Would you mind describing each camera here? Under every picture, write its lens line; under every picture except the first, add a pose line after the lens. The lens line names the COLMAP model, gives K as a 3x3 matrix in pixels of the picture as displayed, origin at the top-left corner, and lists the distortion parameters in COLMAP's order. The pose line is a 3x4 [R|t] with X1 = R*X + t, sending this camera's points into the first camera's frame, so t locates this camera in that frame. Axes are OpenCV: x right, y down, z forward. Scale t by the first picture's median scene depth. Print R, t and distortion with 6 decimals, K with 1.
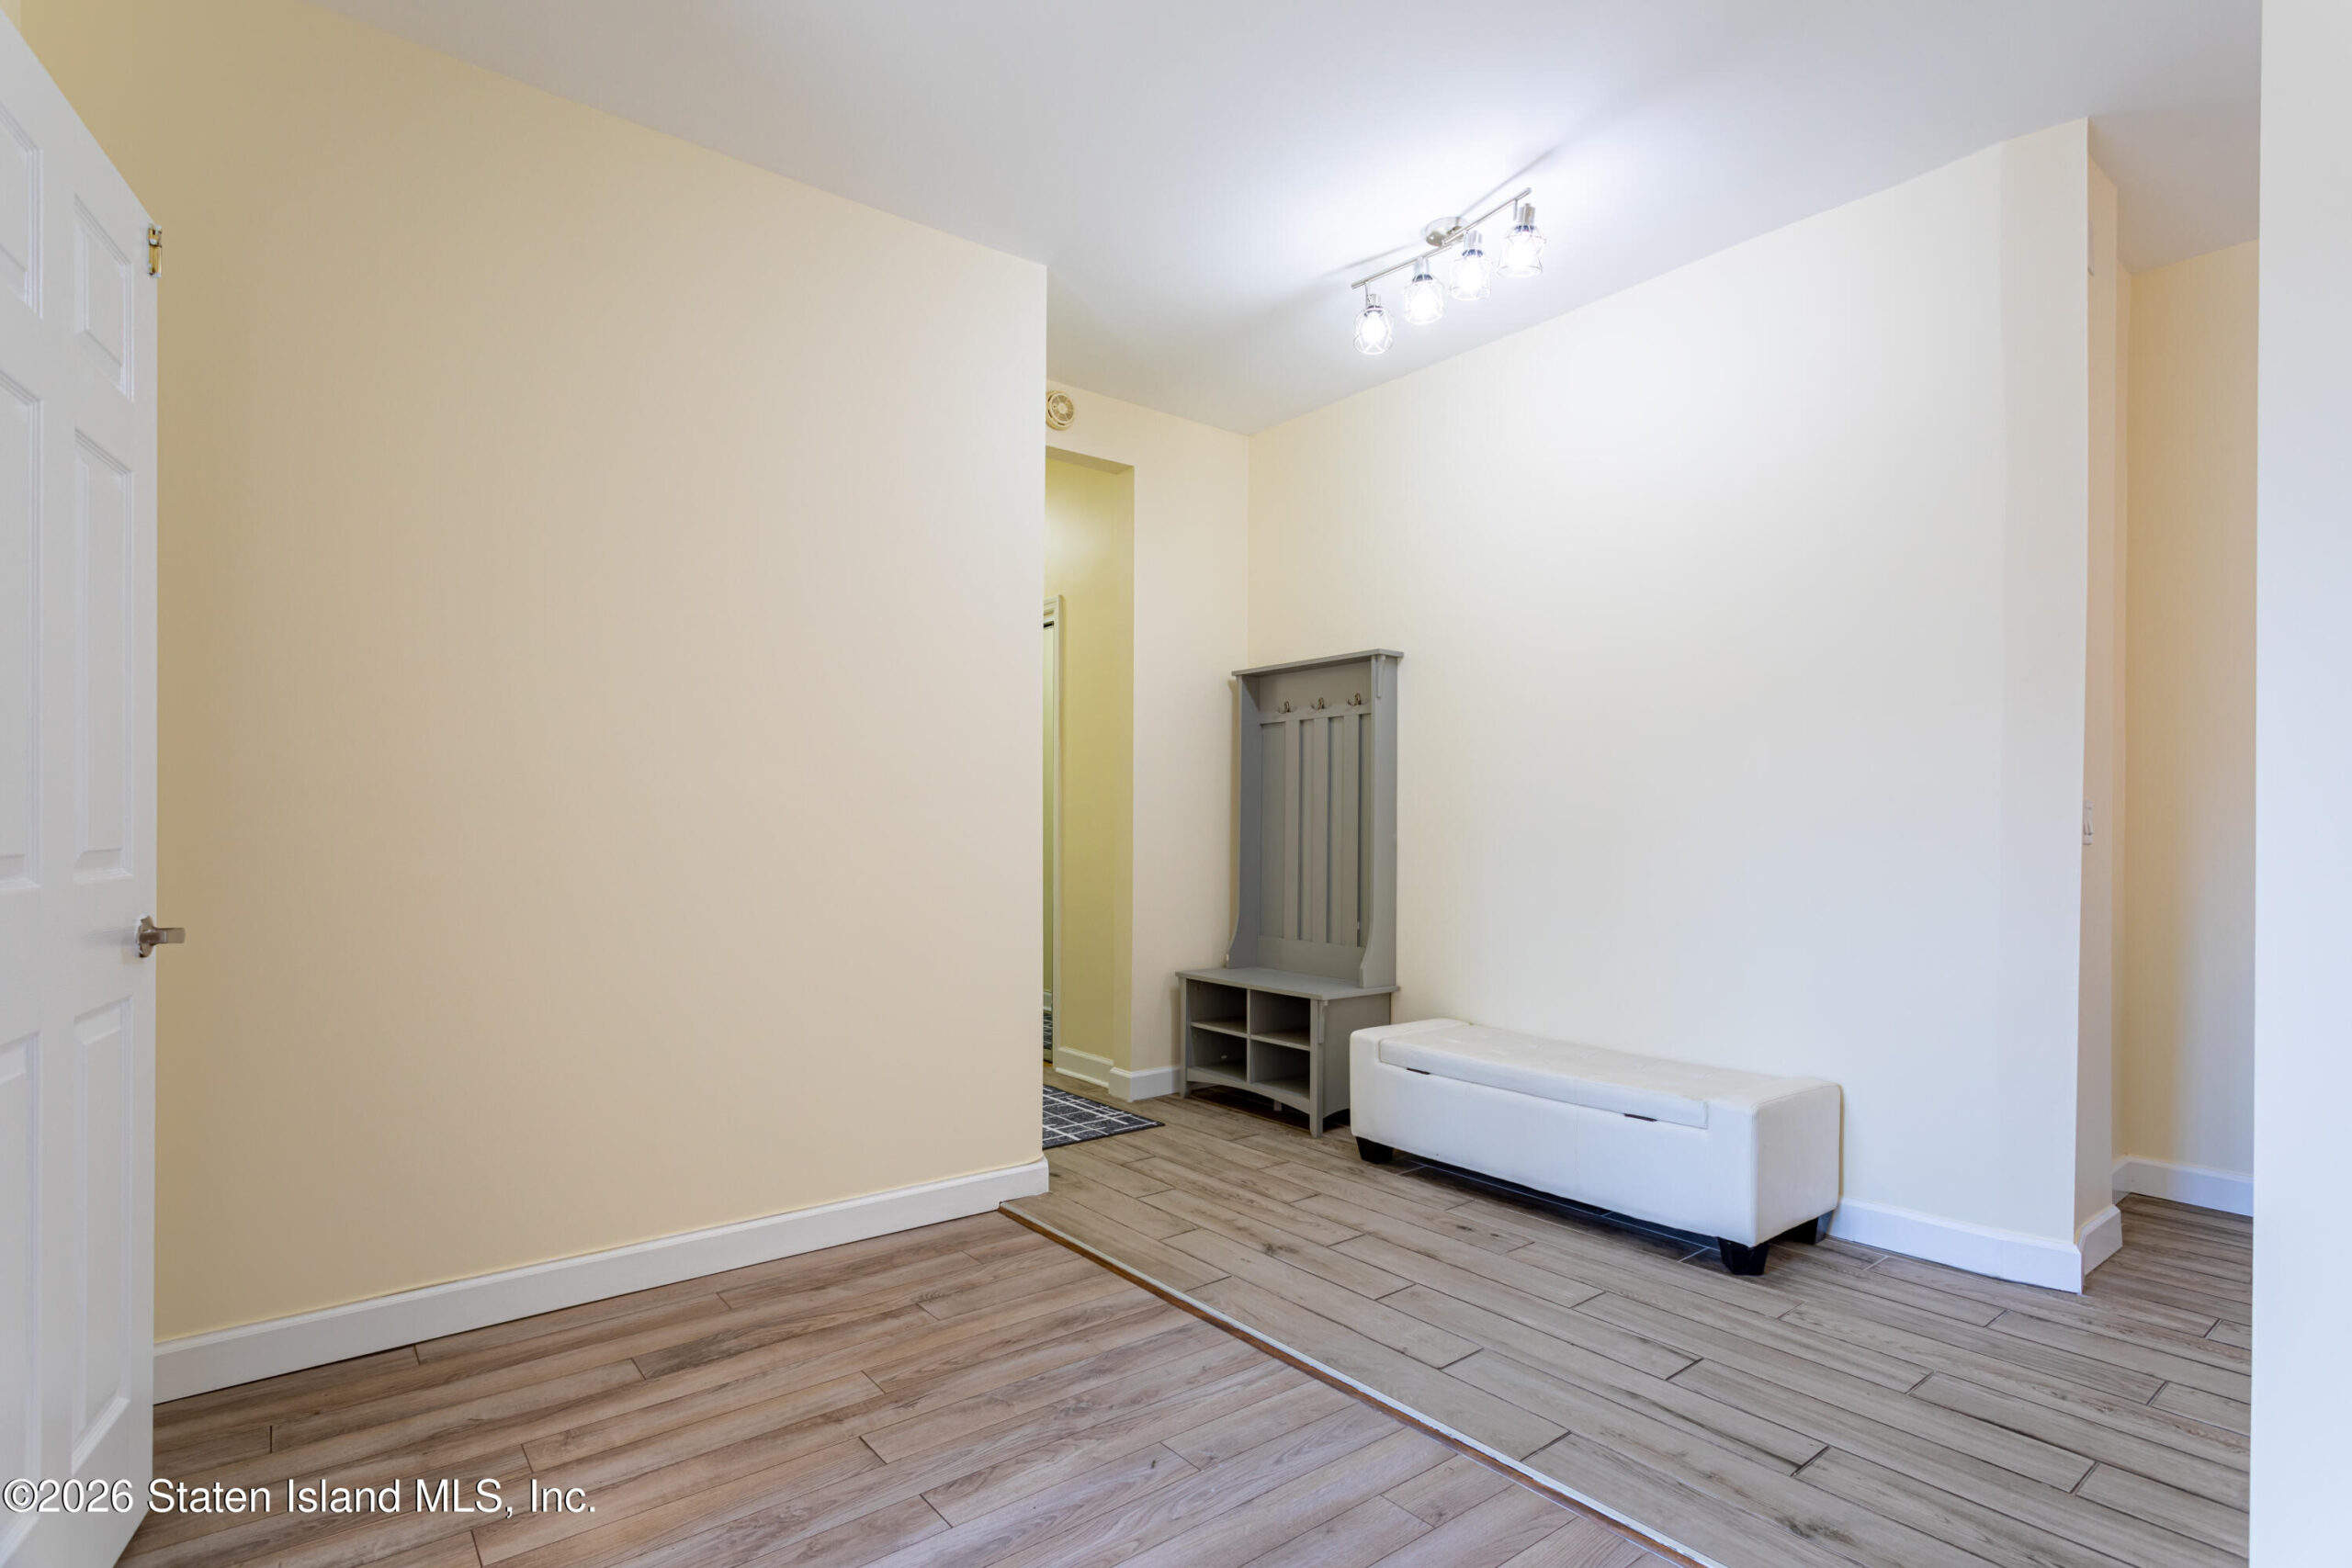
lens RADIAL K [[1160.1, 0, 1171.2], [0, 1160.1, 831.1], [0, 0, 1]] dist [0.014165, 0.000192]
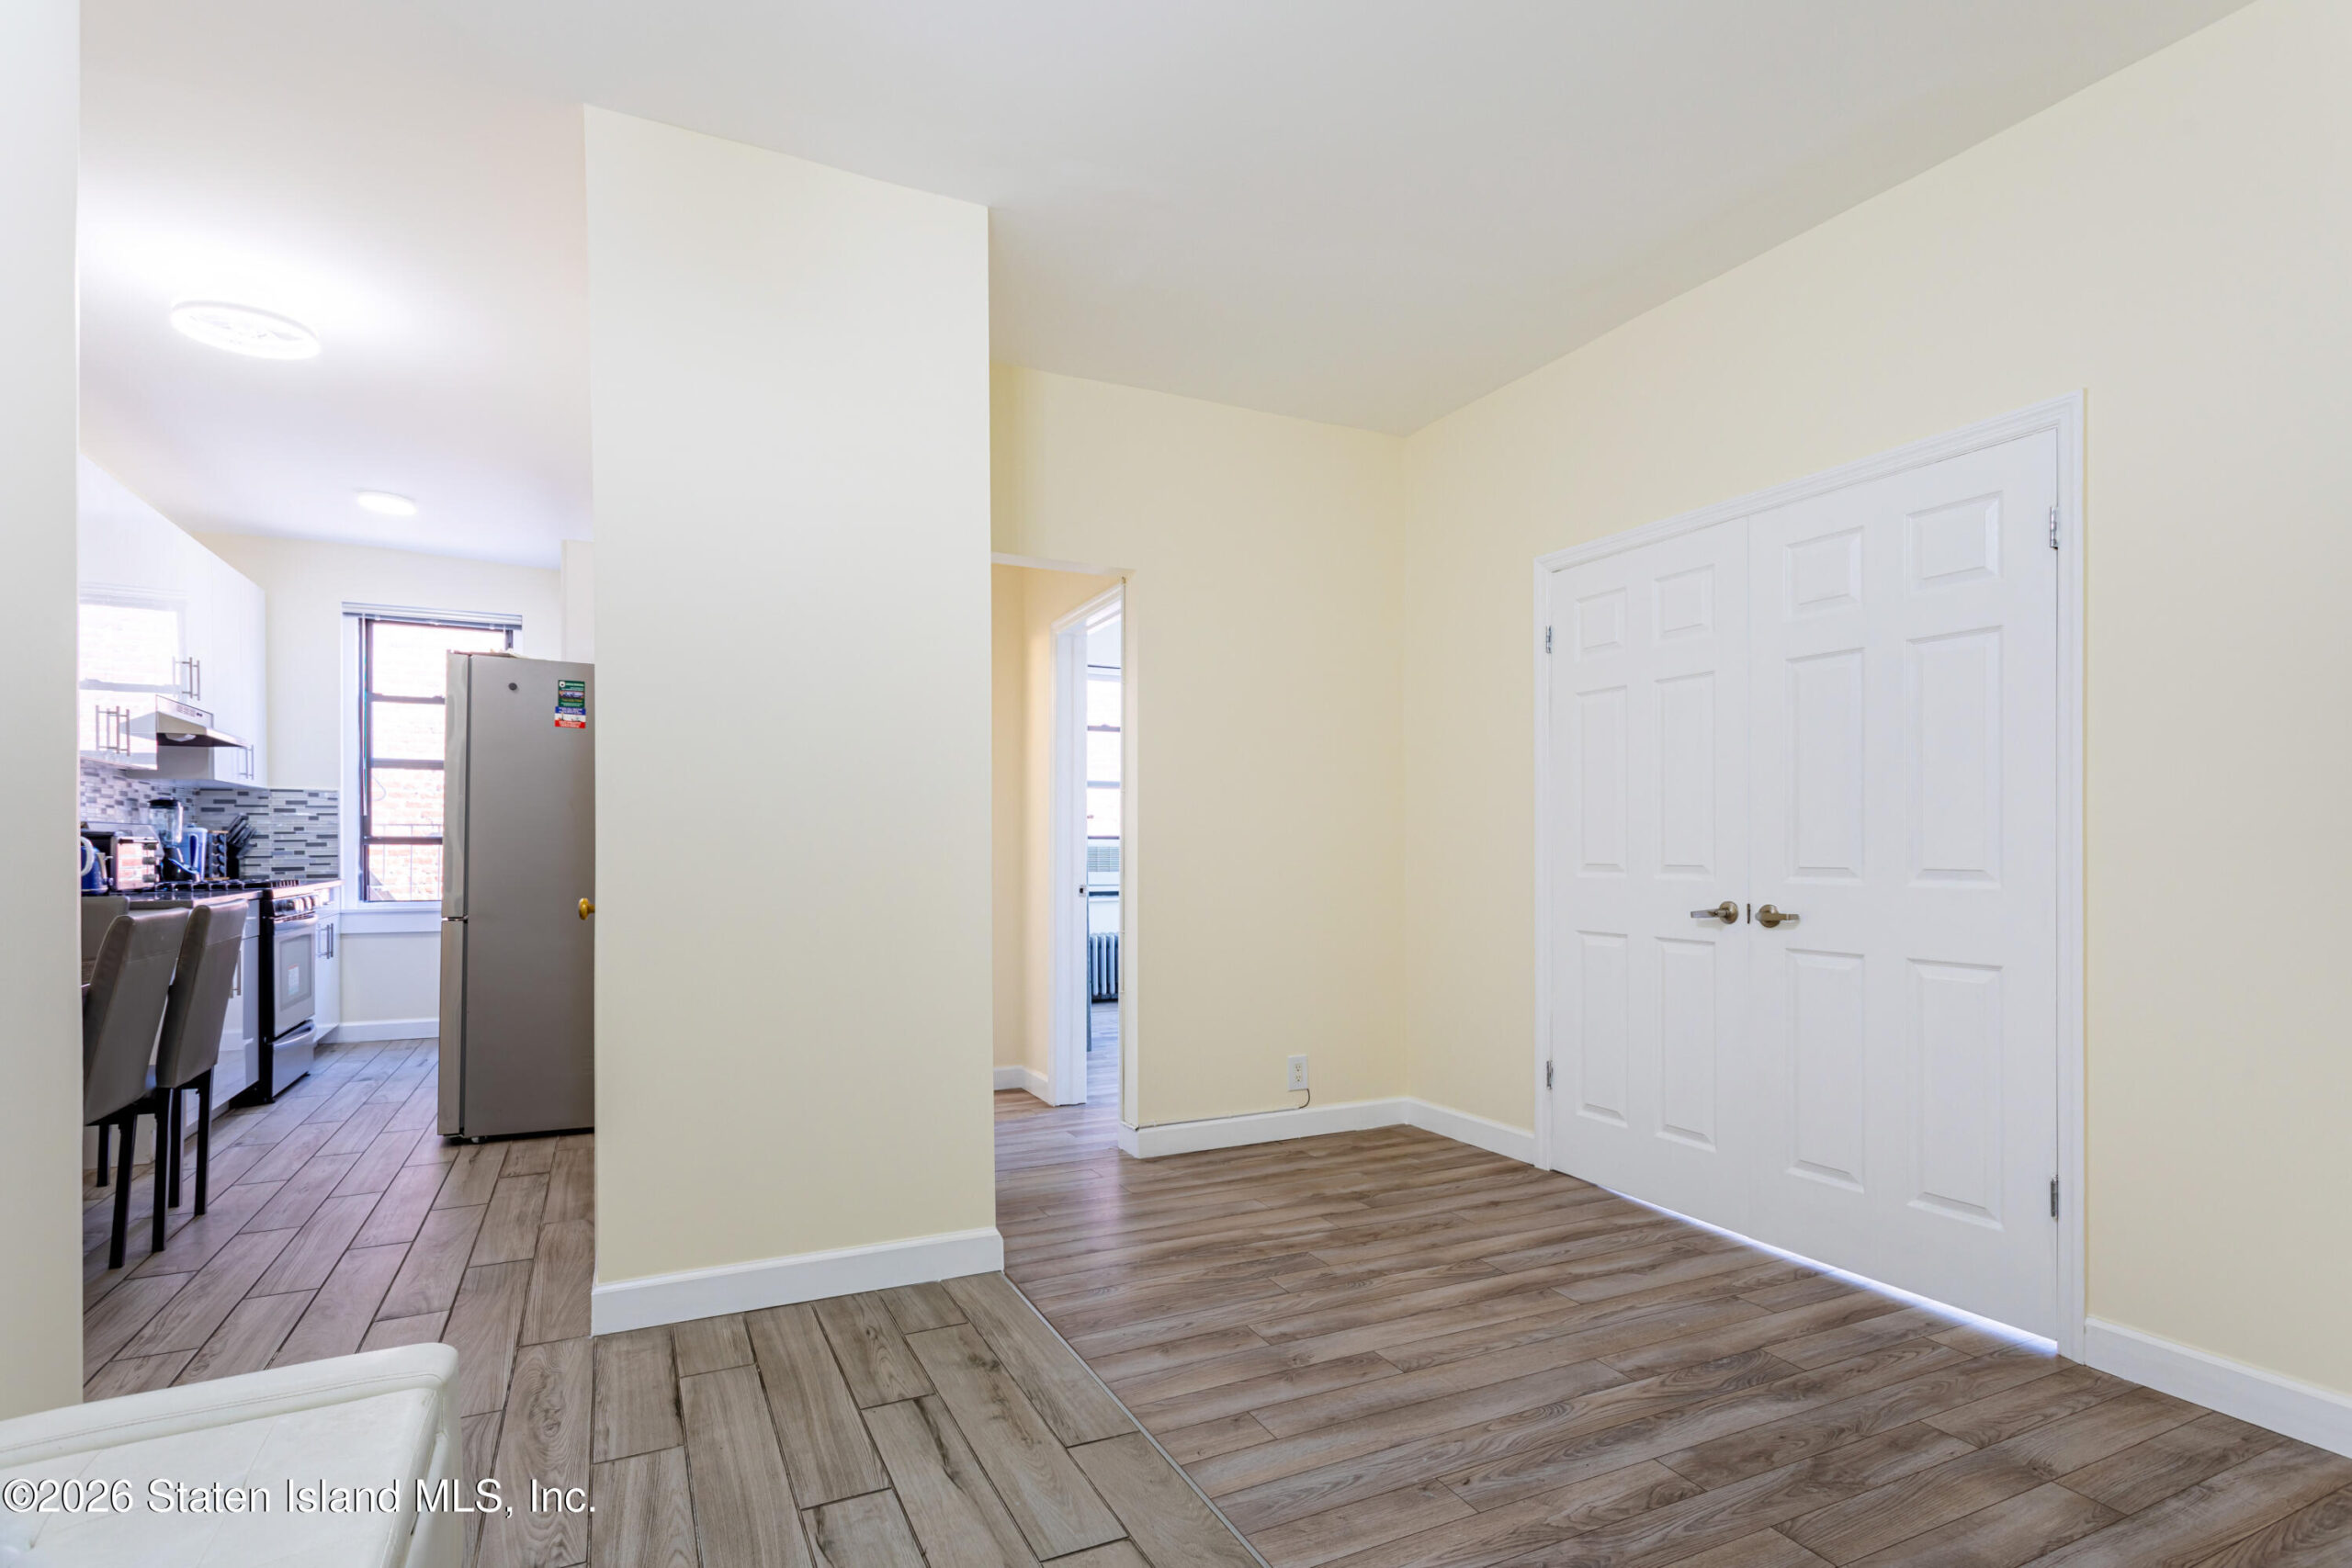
lens RADIAL K [[1147.0, 0, 1182.2], [0, 1147.0, 847.6], [0, 0, 1]] dist [0.003983, 0.001196]
pose [[-0.979249, -0.005559, 0.202583, 0.036170], [-0.005655, 0.999984, 0.000106, -0.012486], [-0.202580, -0.001042, -0.979265, 1.751307]]
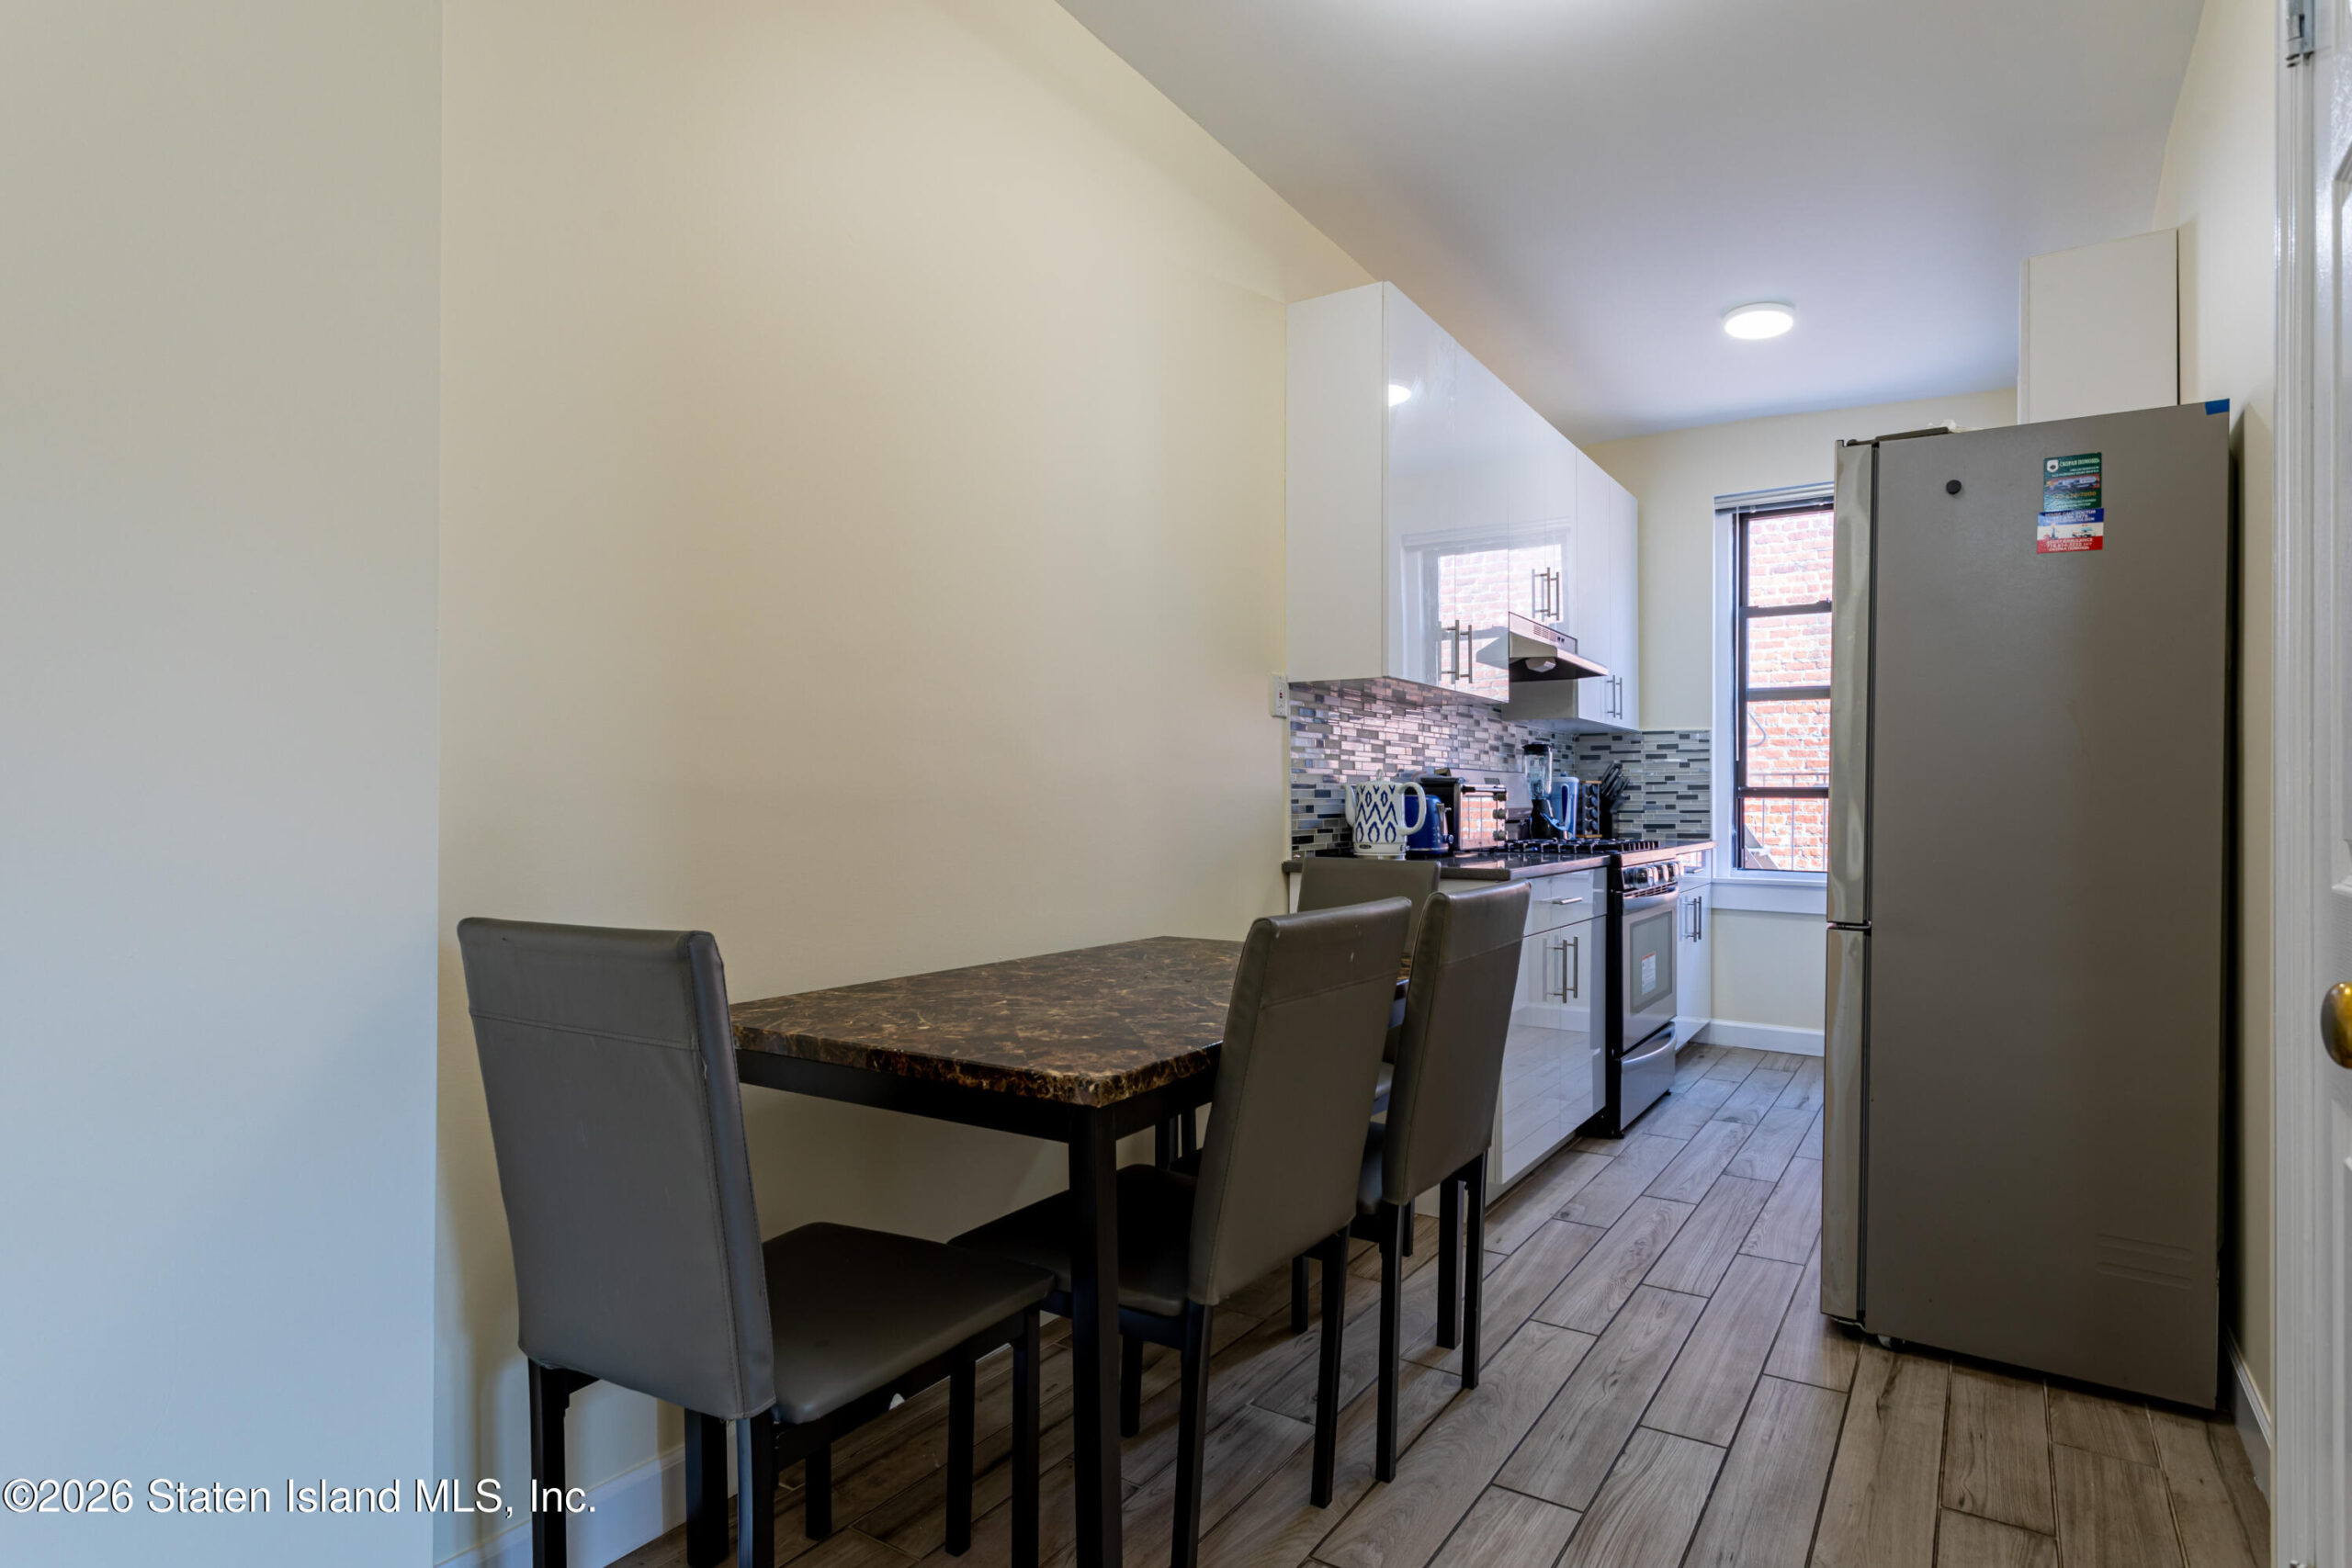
lens RADIAL K [[1168.5, 0, 1304.6], [0, 1168.5, 792.9], [0, 0, 1]] dist [-0.000626, 0.000616]
pose [[-0.365373, 0.000253, 0.930861, 0.738480], [-0.009094, 0.999951, -0.003841, -0.000692], [-0.930817, -0.009868, -0.365353, 1.037448]]
